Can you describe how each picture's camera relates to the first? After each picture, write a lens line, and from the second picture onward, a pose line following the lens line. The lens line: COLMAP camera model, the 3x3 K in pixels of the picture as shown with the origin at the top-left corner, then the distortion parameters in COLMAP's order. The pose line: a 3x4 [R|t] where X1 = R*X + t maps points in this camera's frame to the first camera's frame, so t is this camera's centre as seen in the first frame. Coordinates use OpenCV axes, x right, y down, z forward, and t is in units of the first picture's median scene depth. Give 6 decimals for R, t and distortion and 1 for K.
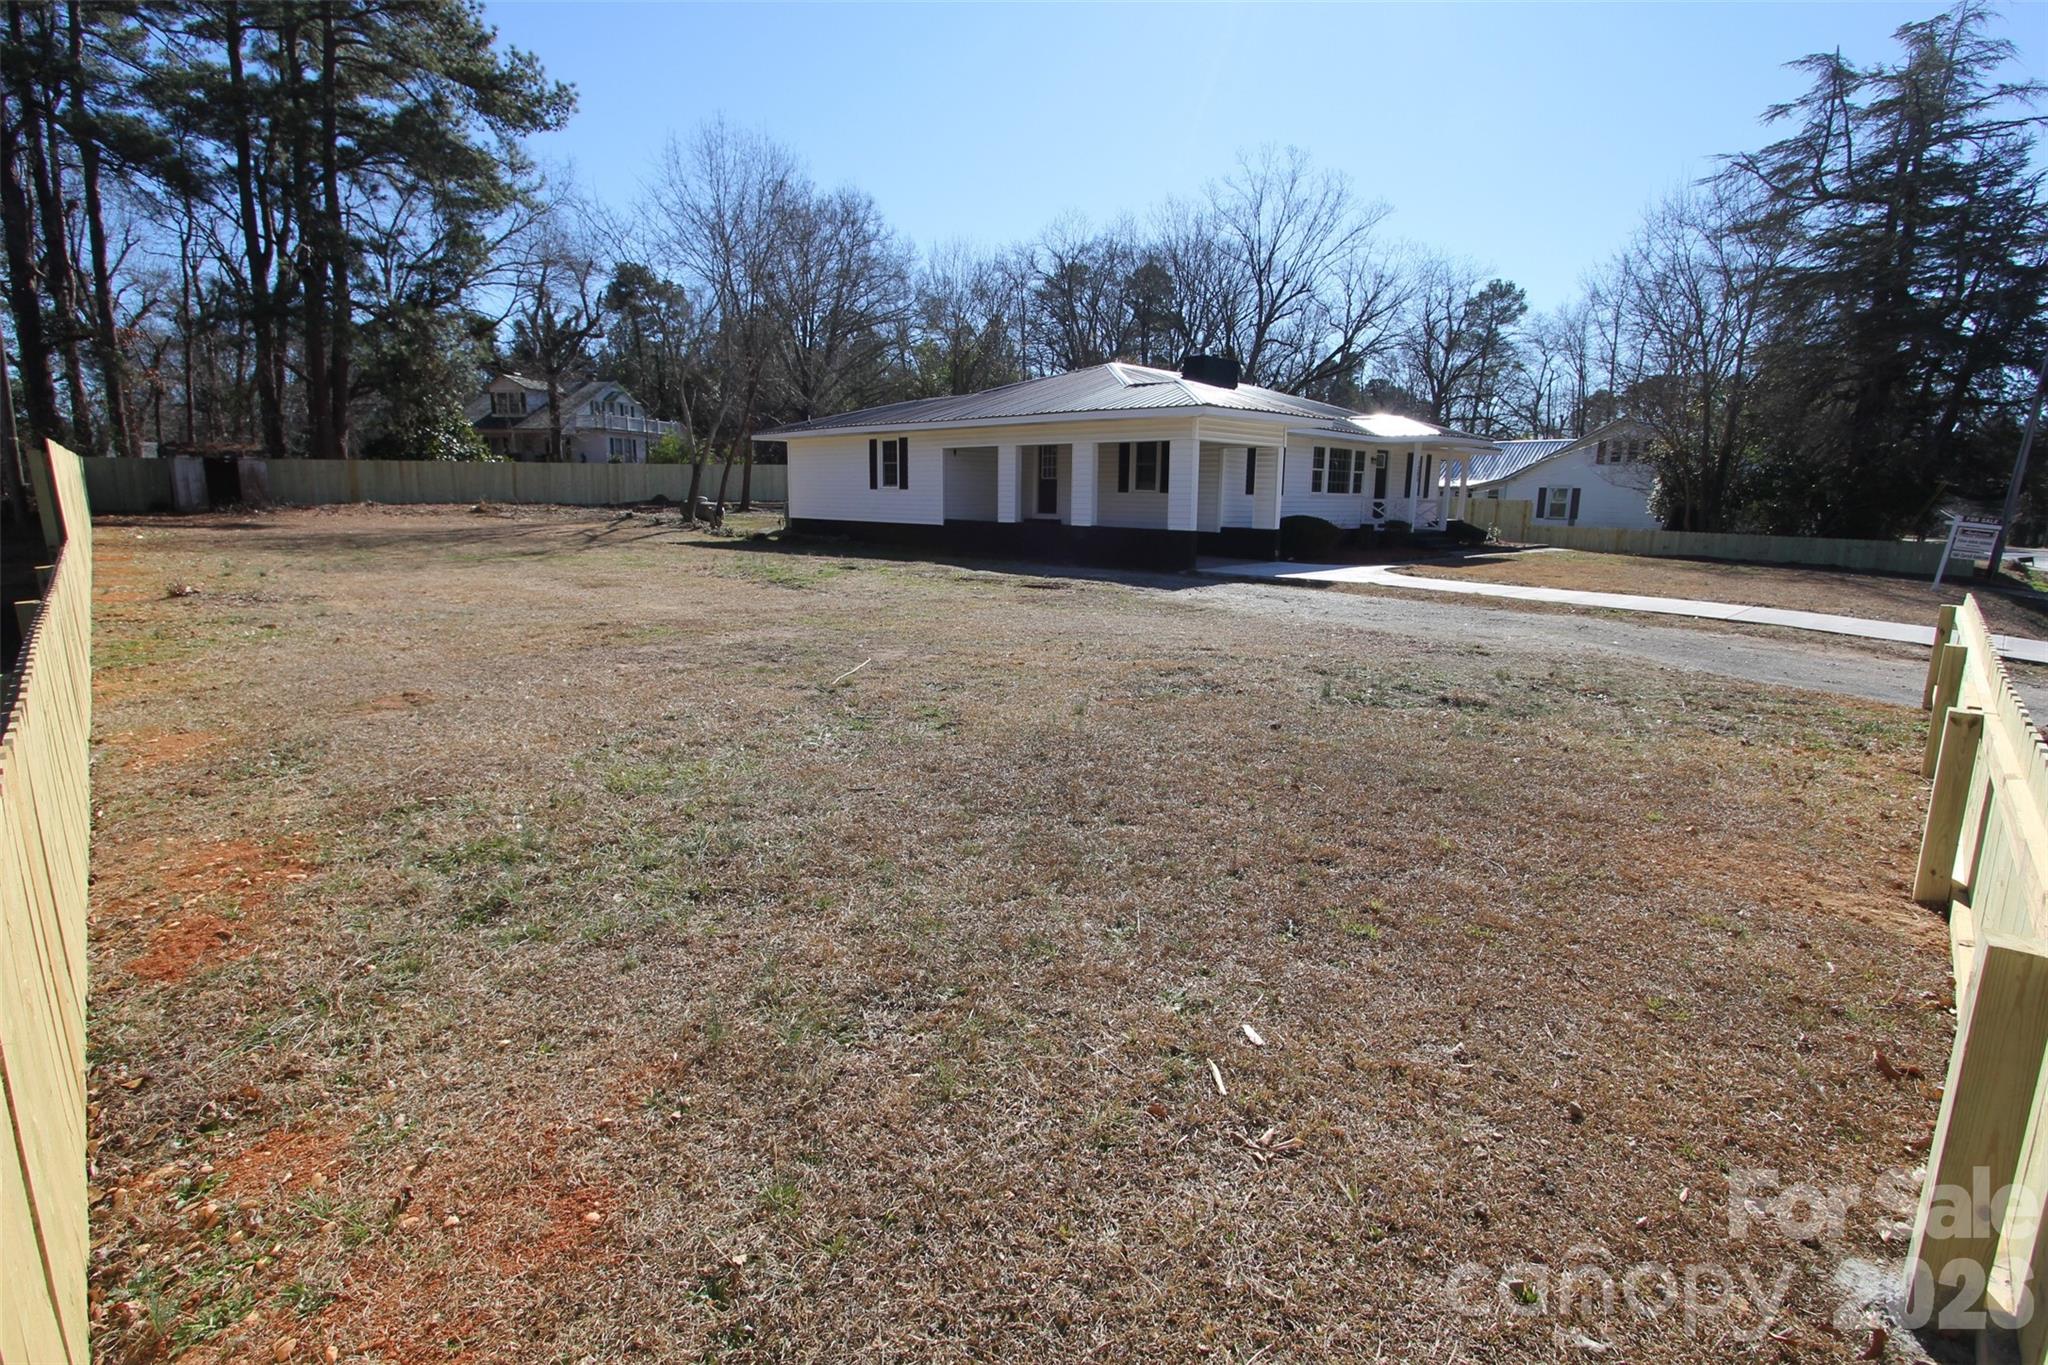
lens RADIAL K [[955.5, 0, 1024.0], [0, 955.5, 682.5], [0, 0, 1]] dist [-0.001211, -0.000077]
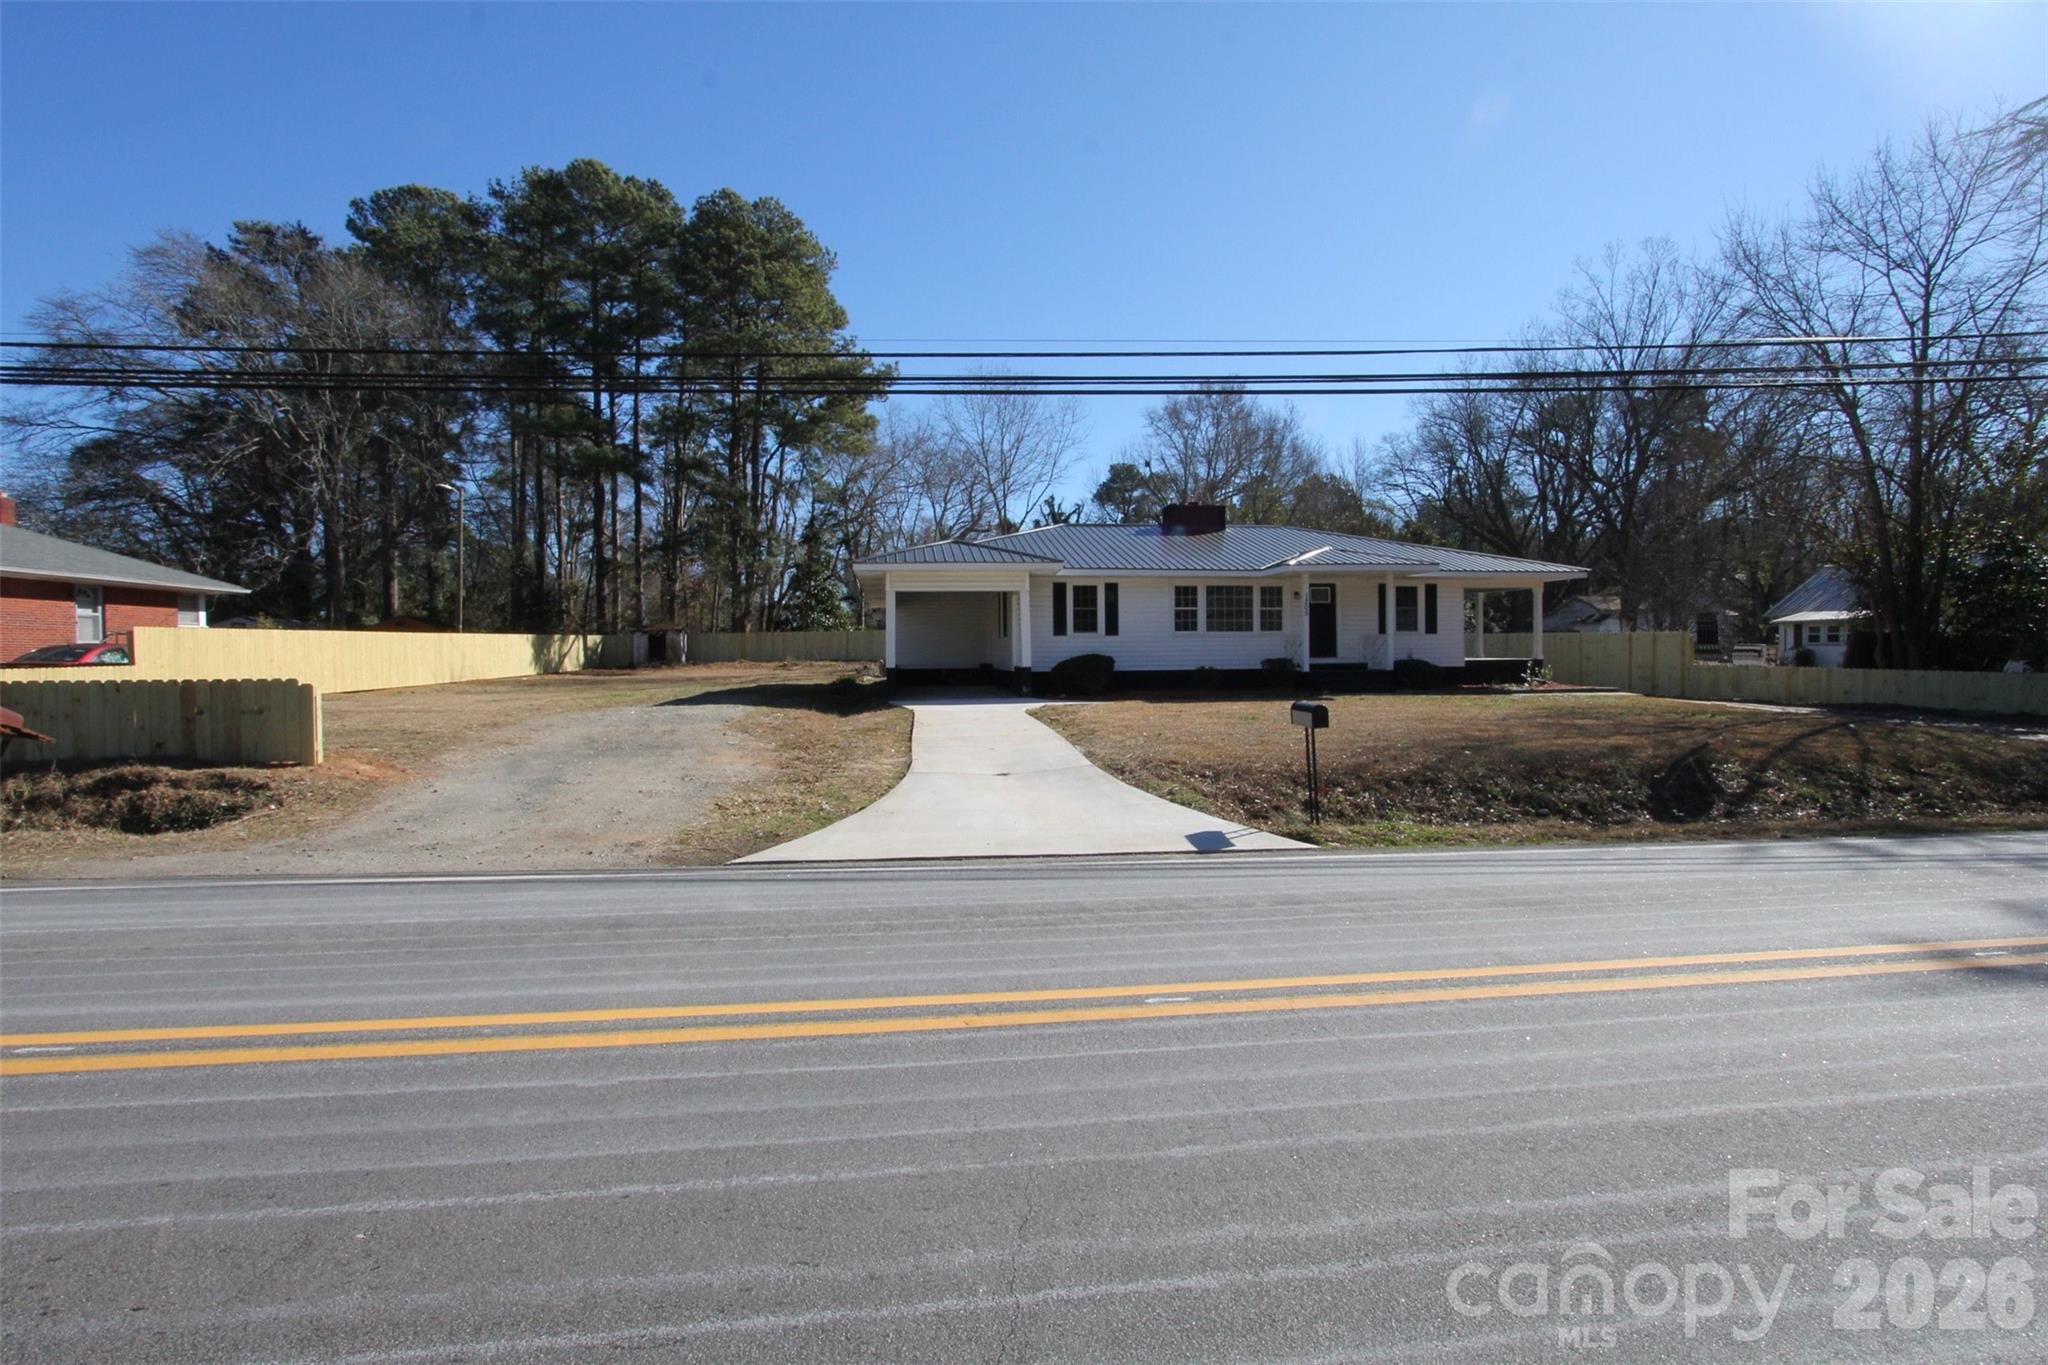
lens RADIAL K [[955.5, 0, 1024.0], [0, 955.5, 682.5], [0, 0, 1]] dist [-0.001211, -0.000077]
pose [[0.815419, -0.004166, -0.578856, 0.596233], [-0.089241, 0.987115, -0.132817, 0.004836], [0.571951, 0.159959, 0.804541, 0.072862]]
